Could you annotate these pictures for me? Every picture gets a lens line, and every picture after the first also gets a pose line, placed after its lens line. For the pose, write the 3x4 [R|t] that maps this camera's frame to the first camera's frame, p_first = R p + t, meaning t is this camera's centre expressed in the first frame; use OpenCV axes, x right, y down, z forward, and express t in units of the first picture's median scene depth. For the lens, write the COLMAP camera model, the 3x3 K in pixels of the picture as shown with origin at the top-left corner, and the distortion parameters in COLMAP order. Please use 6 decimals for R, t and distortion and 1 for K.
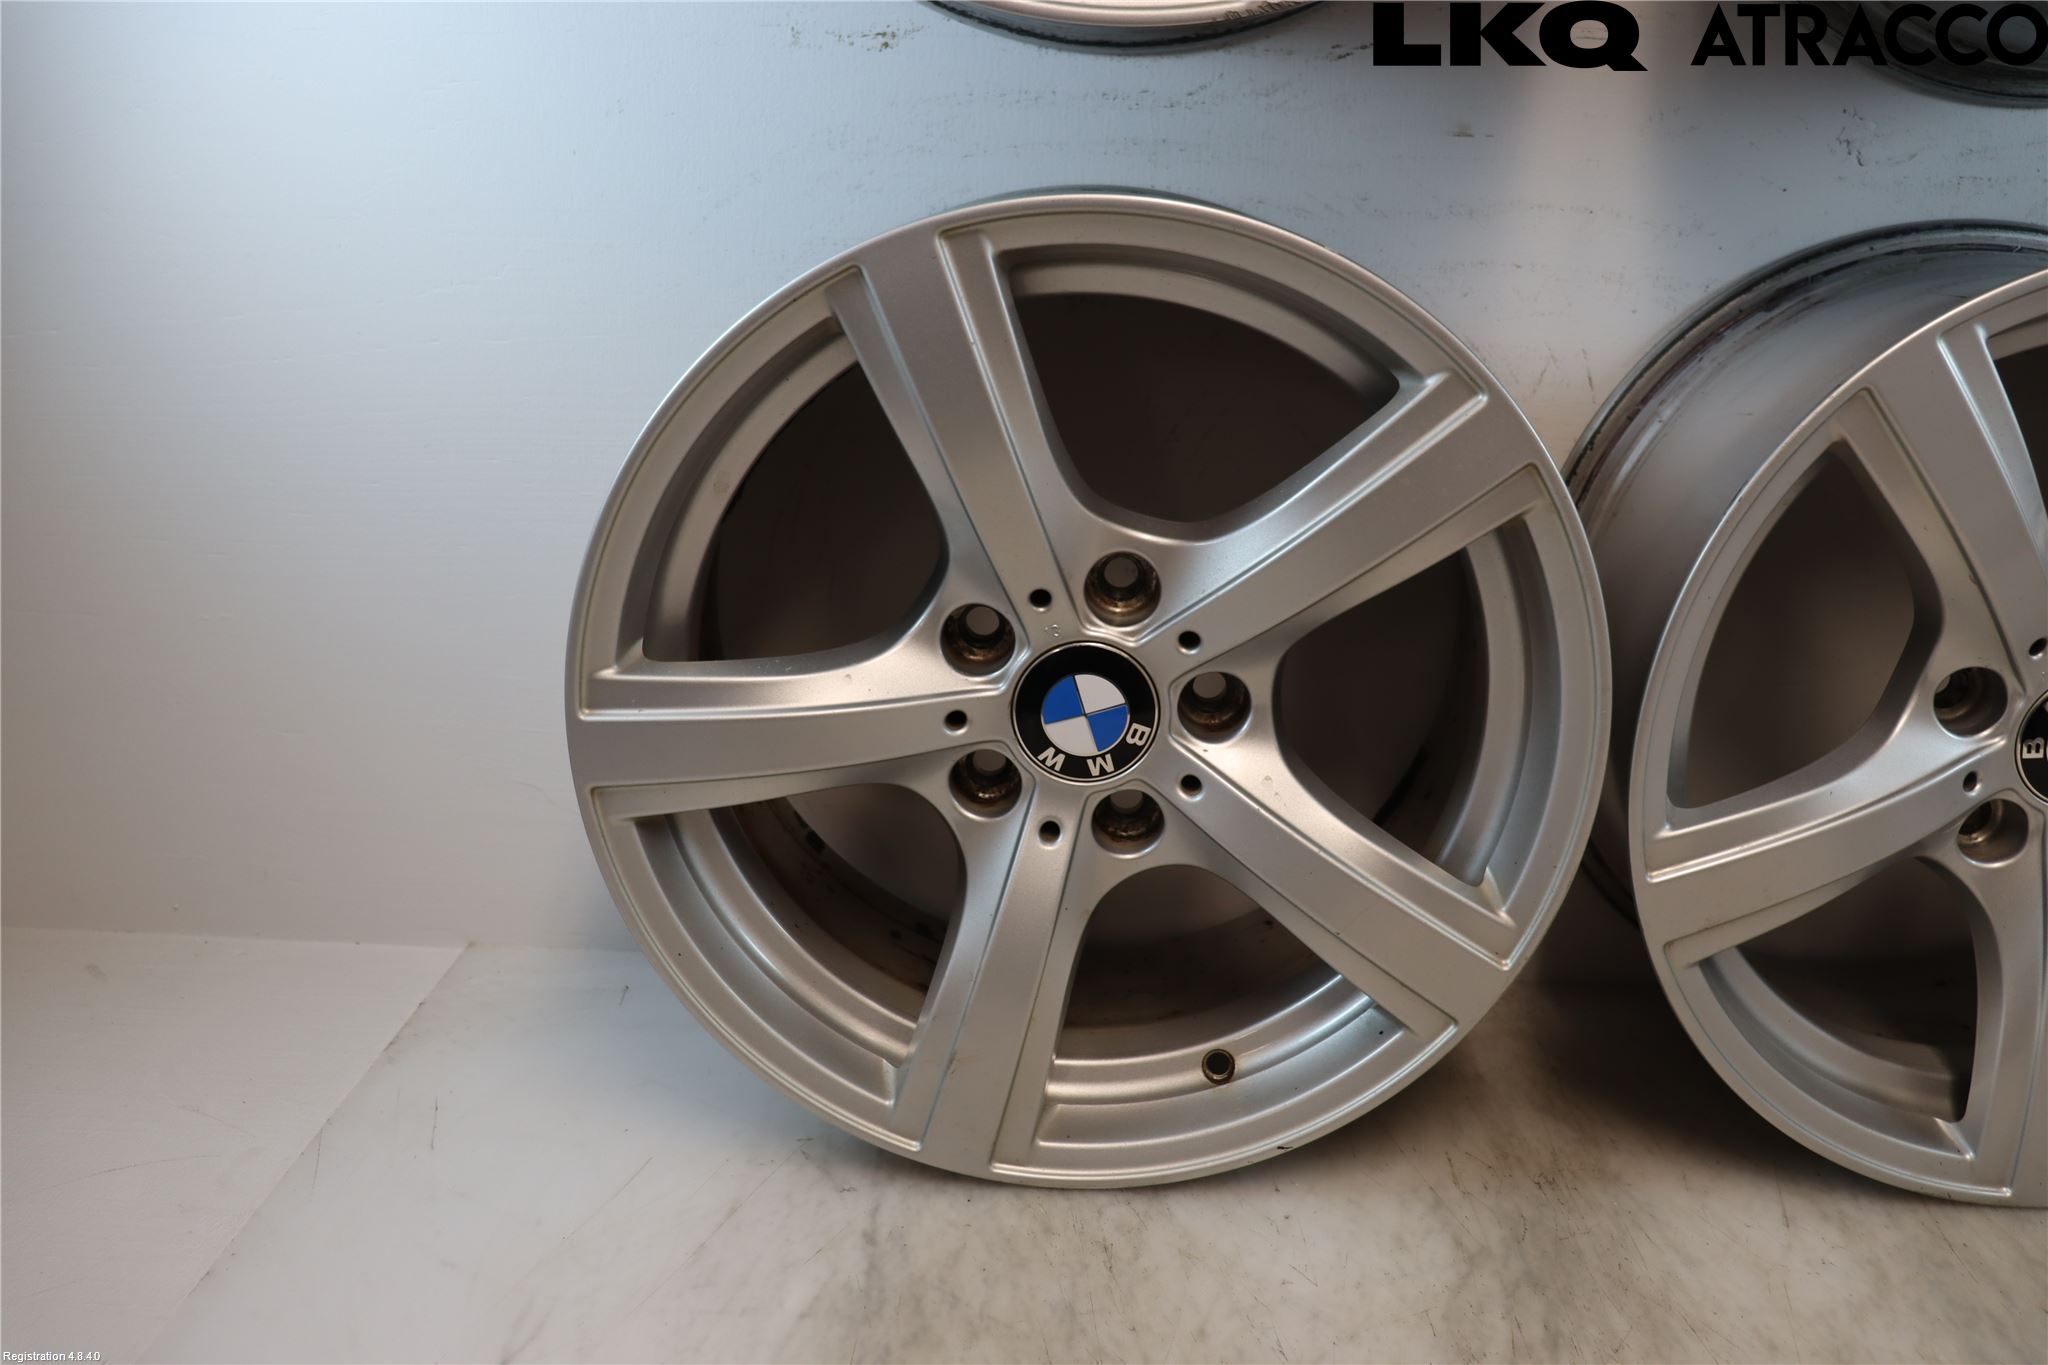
lens RADIAL K [[1715.6, 0, 1030.7], [0, 1715.6, 701.3], [0, 0, 1]] dist [-0.057051, 0.074105]
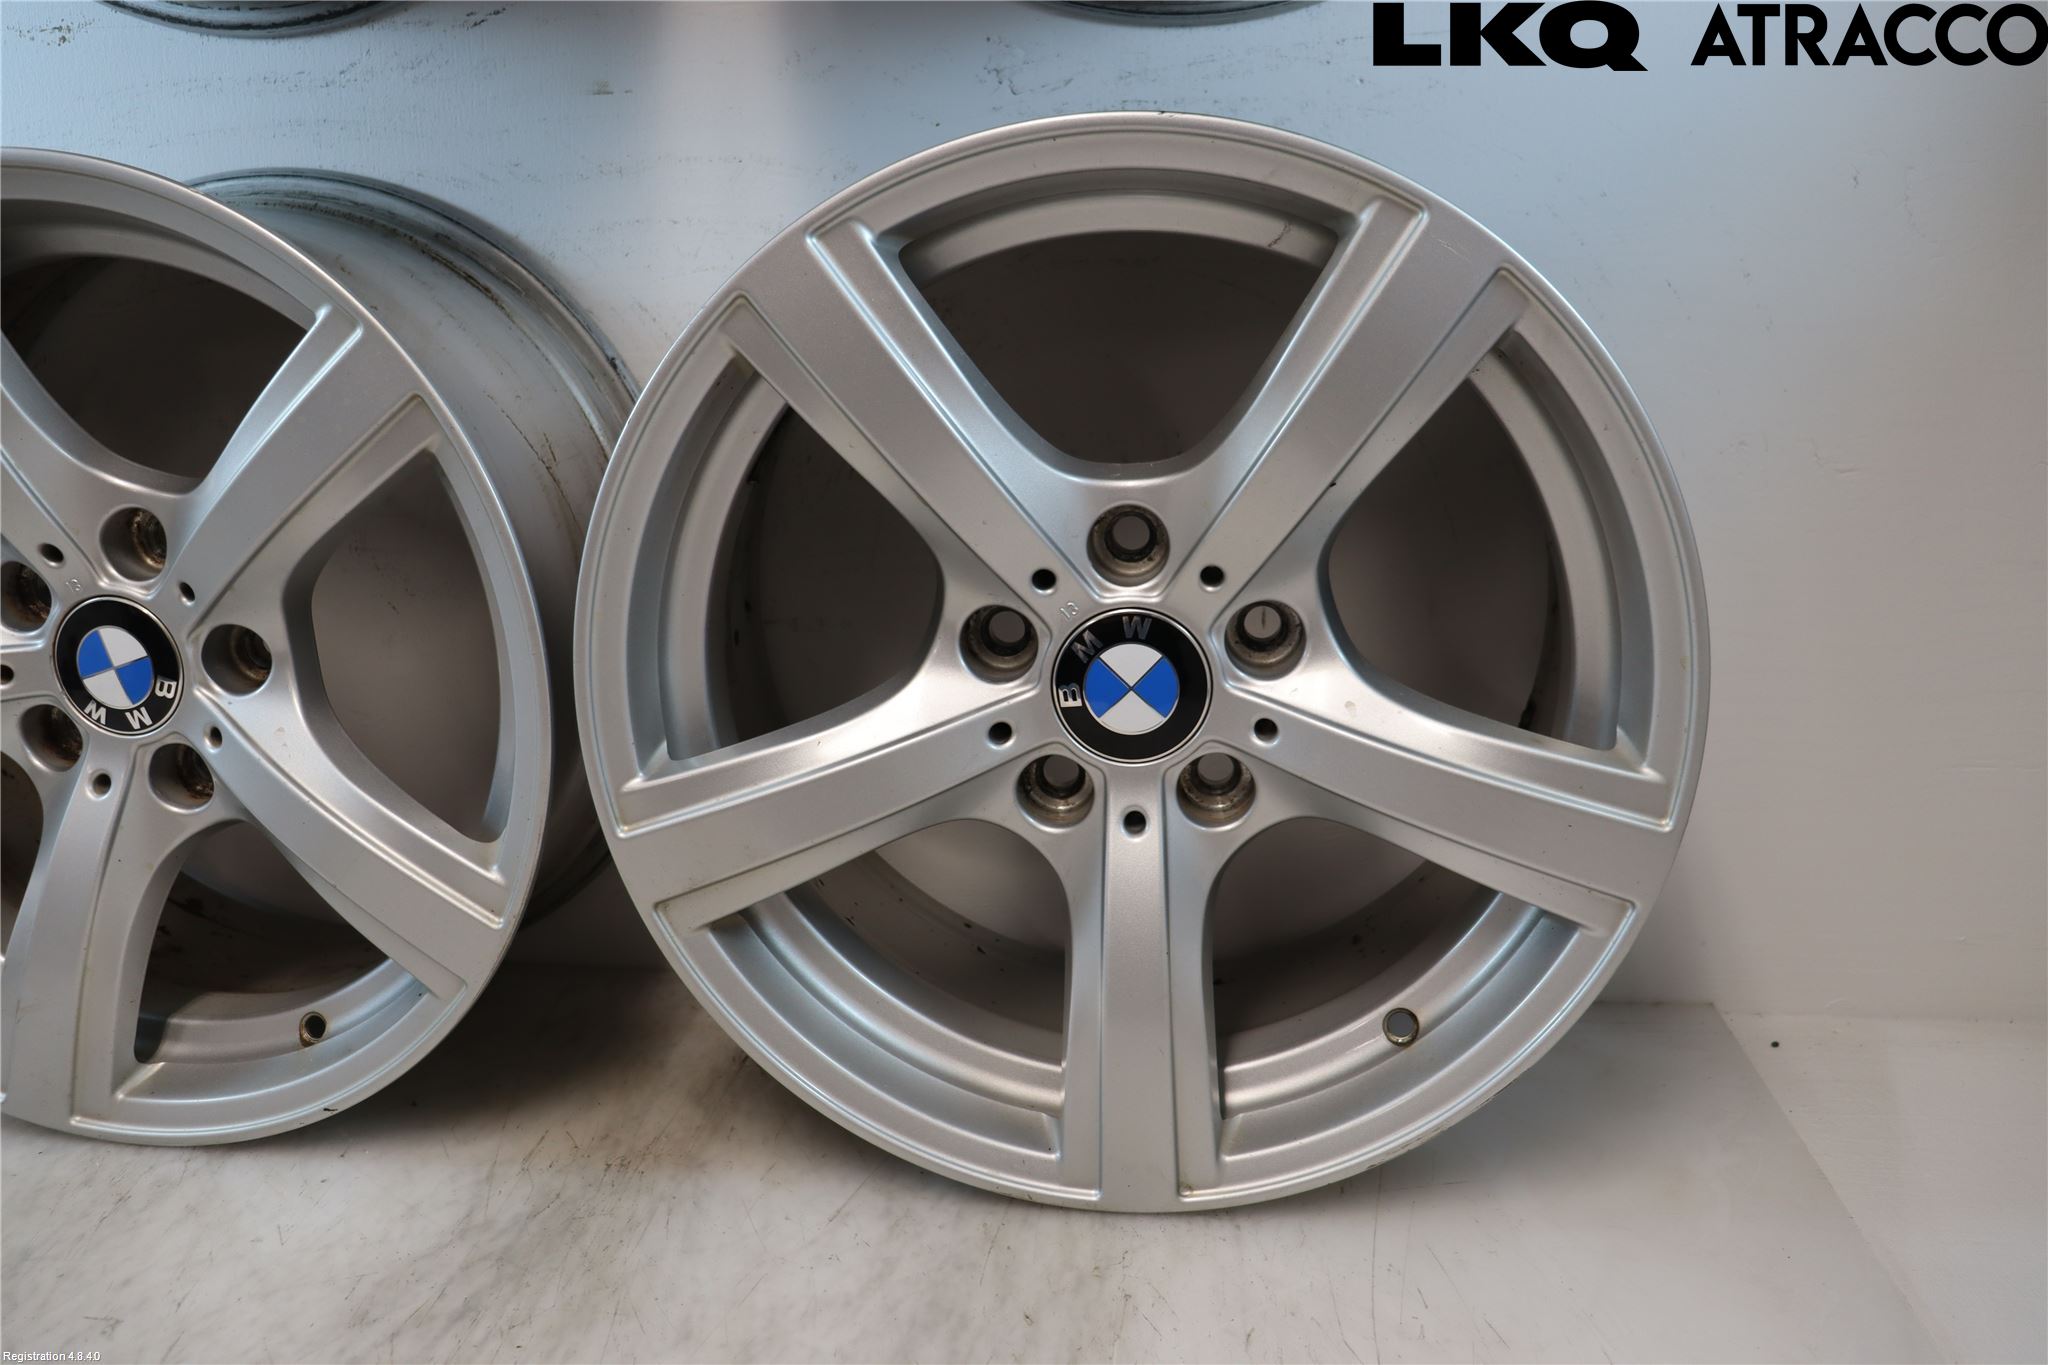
lens RADIAL K [[1715.6, 0, 1029.7], [0, 1715.6, 700.1], [0, 0, 1]] dist [-0.057051, 0.074105]
pose [[0.985720, -0.007858, -0.168210, 0.726466], [-0.000753, 0.998695, -0.051066, 0.076936], [0.168392, 0.050463, 0.984428, 0.094853]]
